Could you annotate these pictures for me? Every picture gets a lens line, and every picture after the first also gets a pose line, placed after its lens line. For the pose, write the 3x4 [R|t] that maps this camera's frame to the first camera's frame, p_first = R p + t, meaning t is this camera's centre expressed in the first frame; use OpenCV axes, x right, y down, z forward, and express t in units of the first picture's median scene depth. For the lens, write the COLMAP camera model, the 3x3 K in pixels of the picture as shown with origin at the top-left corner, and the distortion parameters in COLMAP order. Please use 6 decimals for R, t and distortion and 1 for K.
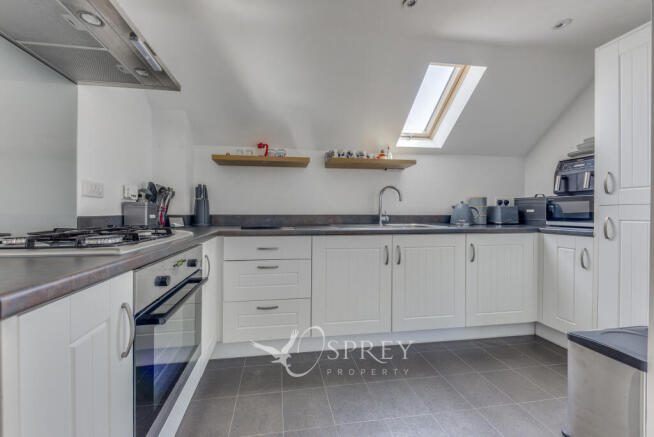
lens RADIAL K [[235.4, 0, 305.2], [0, 235.4, 213.9], [0, 0, 1]] dist [0.000054, -0.000008]
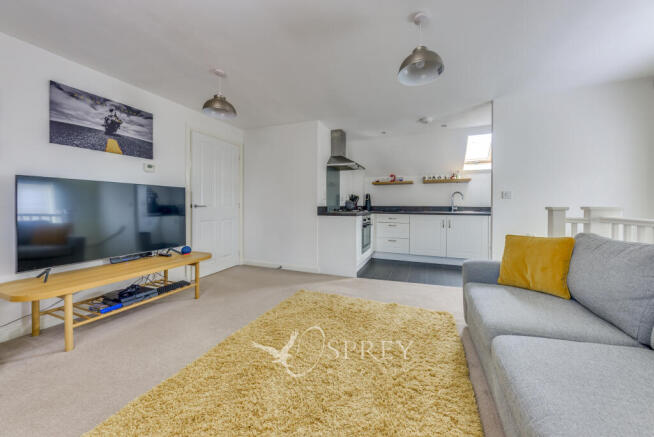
lens RADIAL K [[235.4, 0, 327.5], [0, 235.4, 204.5], [0, 0, 1]] dist [0.000054, -0.000008]
pose [[0.866440, 0.006377, -0.499241, 0.413985], [-0.003772, 0.999974, 0.006226, -0.021244], [0.499268, -0.003511, 0.866441, -1.300521]]
